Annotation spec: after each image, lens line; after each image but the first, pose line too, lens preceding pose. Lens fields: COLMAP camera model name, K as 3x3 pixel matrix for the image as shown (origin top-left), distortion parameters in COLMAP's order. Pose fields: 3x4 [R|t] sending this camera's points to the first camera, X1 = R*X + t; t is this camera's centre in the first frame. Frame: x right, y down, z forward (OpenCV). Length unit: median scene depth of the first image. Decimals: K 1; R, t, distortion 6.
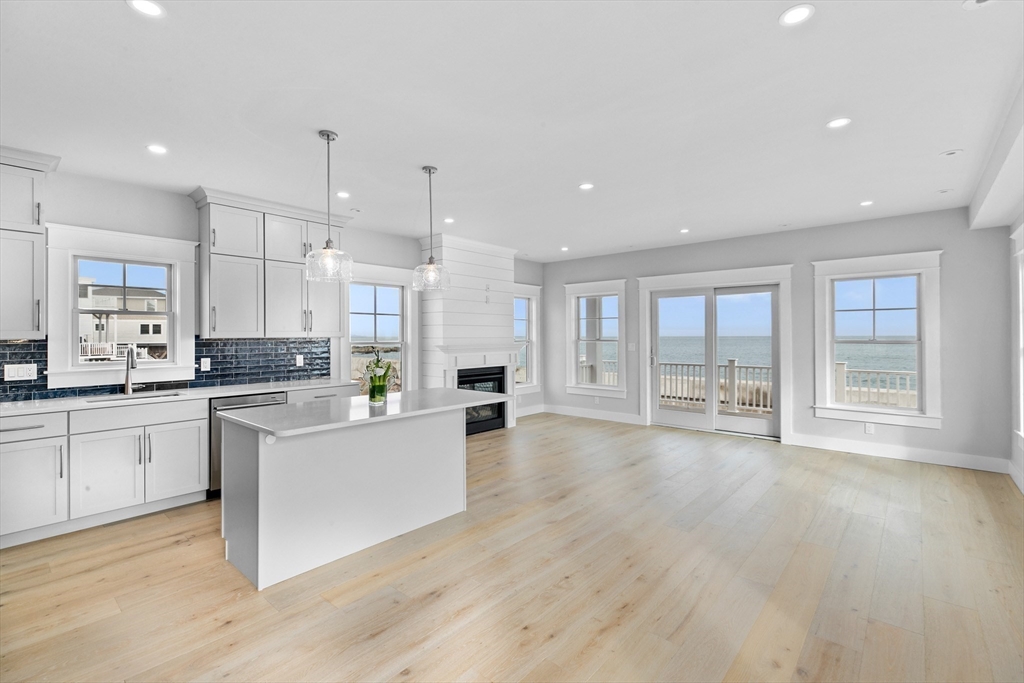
lens RADIAL K [[457.6, 0, 505.0], [0, 457.6, 334.7], [0, 0, 1]] dist [-0.001414, -0.000928]
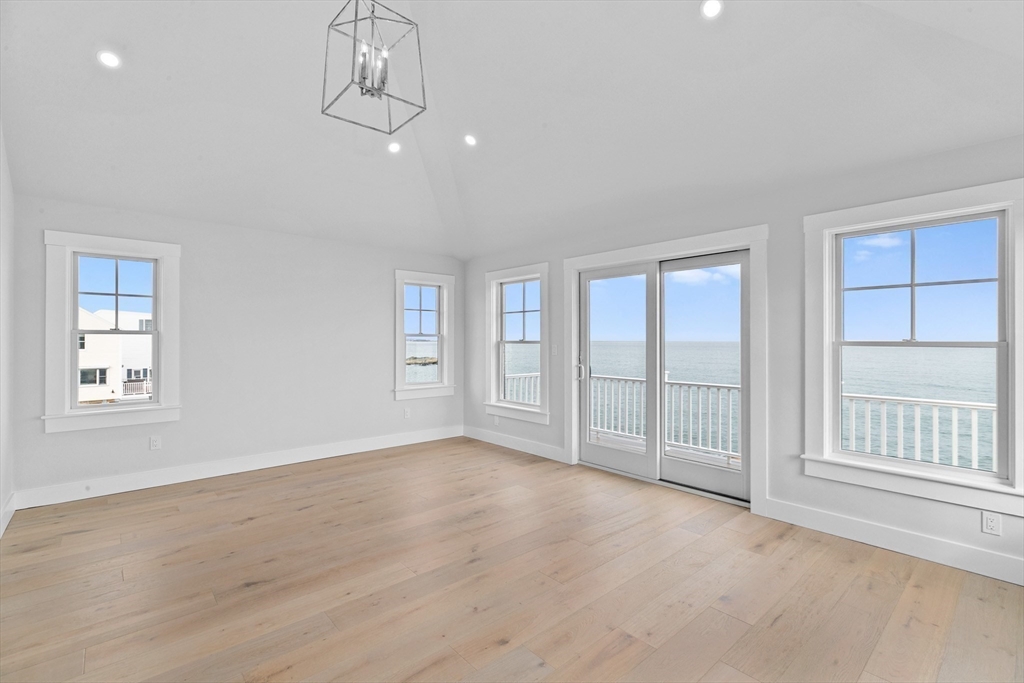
lens RADIAL K [[456.2, 0, 518.1], [0, 456.2, 342.5], [0, 0, 1]] dist [0.002436, 0.000433]
pose [[0.994502, -0.000655, -0.104711, 0.319926], [0.002233, 0.999886, 0.014957, 0.002942], [0.104690, -0.015109, 0.994390, 0.329282]]
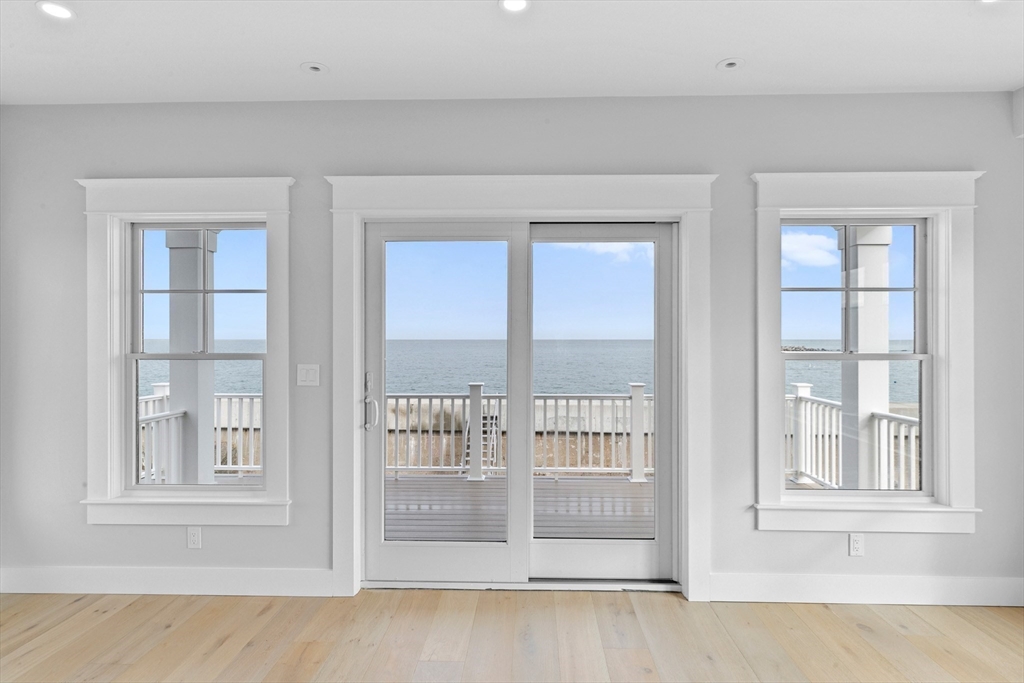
lens RADIAL K [[560.6, 0, 514.3], [0, 560.6, 338.3], [0, 0, 1]] dist [0.005509, 0.001612]
pose [[0.764255, 0.003675, 0.644903, 0.131663], [-0.004338, 0.999990, -0.000557, -0.001489], [-0.644899, -0.002372, 0.764264, 0.623042]]
